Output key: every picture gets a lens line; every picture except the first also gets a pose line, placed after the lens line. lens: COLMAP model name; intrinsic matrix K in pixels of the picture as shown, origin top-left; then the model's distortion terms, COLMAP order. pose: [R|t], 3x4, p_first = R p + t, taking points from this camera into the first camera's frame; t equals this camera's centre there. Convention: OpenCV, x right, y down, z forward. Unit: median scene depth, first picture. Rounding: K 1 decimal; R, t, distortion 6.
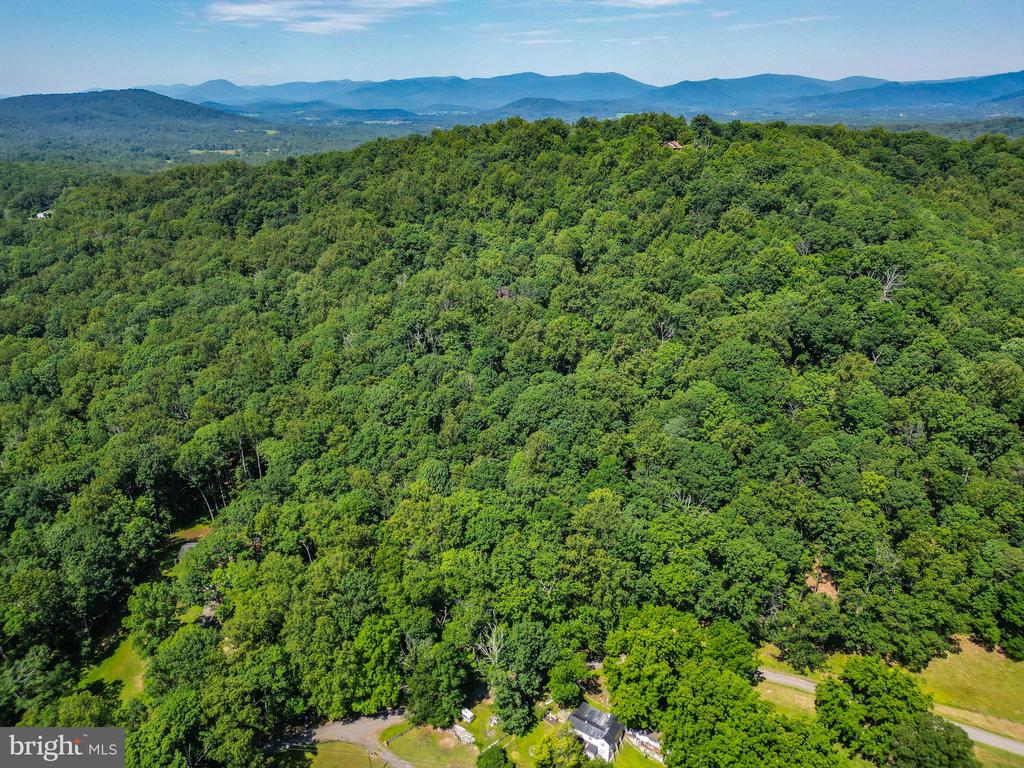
lens RADIAL K [[718.5, 0, 512.0], [0, 718.5, 384.0], [0, 0, 1]] dist [0.064850, -0.055487]
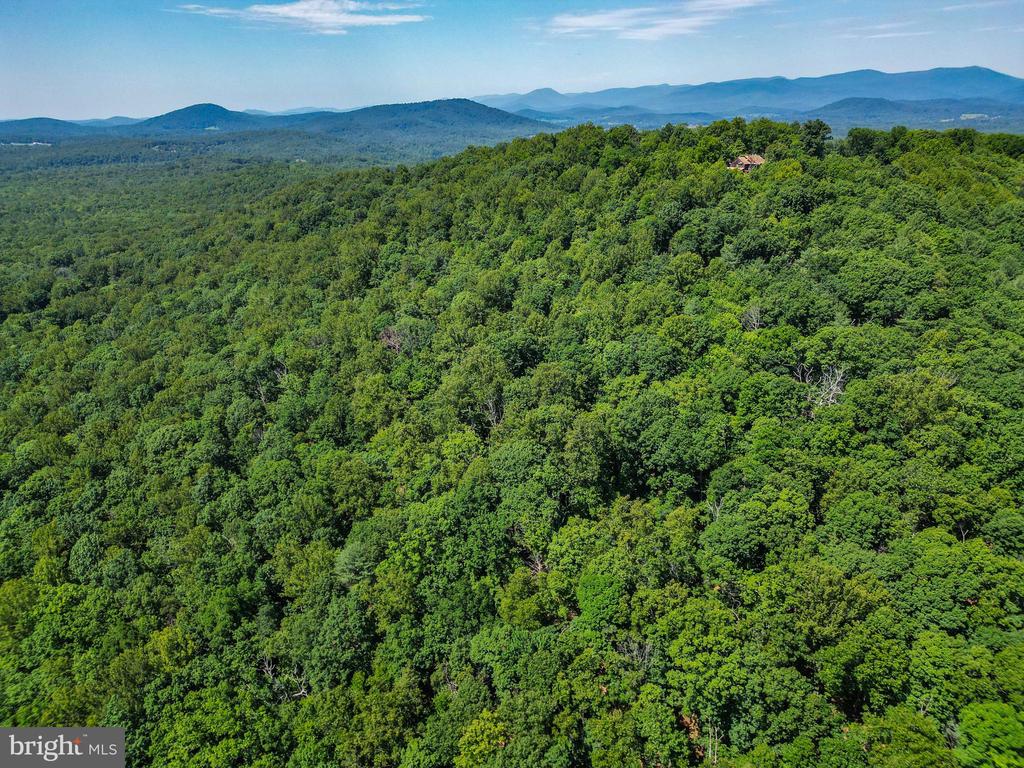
lens RADIAL K [[718.5, 0, 512.0], [0, 718.5, 384.0], [0, 0, 1]] dist [0.064850, -0.055487]
pose [[0.918312, 0.133741, -0.372580, 0.459930], [-0.135639, 0.990530, 0.021247, -0.109752], [0.371894, 0.031025, 0.927757, 0.283131]]
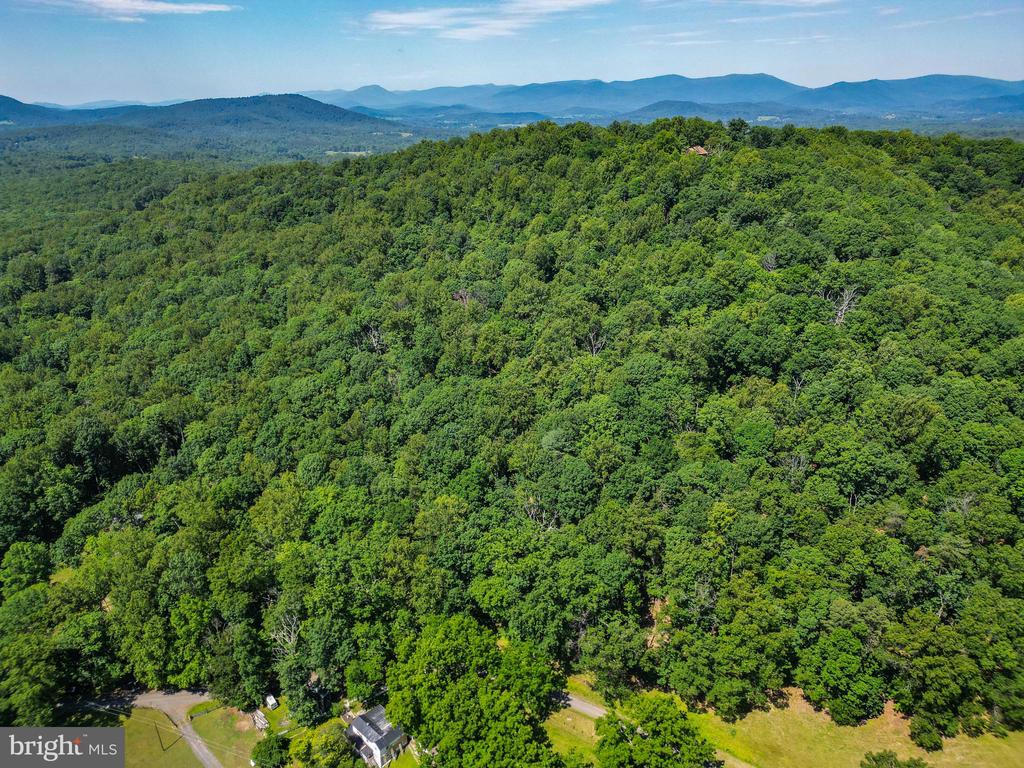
lens RADIAL K [[718.5, 0, 512.0], [0, 718.5, 384.0], [0, 0, 1]] dist [0.064850, -0.055487]
pose [[0.983299, 0.066511, -0.169412, 0.245631], [-0.067172, 0.997740, 0.001831, -0.009969], [0.169150, 0.009579, 0.985544, 0.022879]]
